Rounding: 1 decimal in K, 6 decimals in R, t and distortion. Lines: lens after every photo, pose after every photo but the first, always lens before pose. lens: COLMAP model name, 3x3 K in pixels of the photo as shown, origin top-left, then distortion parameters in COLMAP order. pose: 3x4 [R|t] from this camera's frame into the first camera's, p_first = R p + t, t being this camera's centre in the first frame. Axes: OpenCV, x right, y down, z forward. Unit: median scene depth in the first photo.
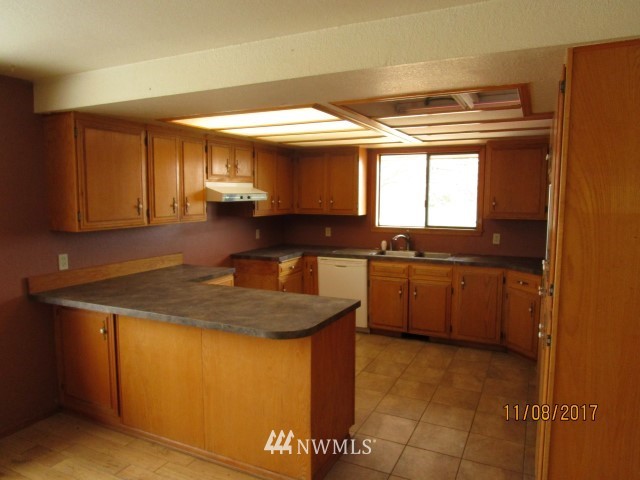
lens RADIAL K [[454.8, 0, 318.1], [0, 454.8, 242.3], [0, 0, 1]] dist [-0.035262, 0.003778]
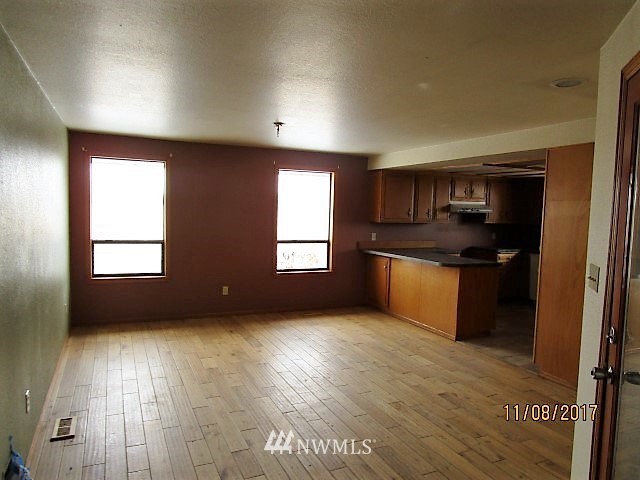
lens RADIAL K [[454.8, 0, 318.1], [0, 454.8, 242.3], [0, 0, 1]] dist [-0.035262, 0.003778]
pose [[0.771427, 0.066600, -0.632823, 0.562907], [-0.089723, 0.995956, -0.004558, 0.094726], [0.629960, 0.060294, 0.774283, -0.791105]]
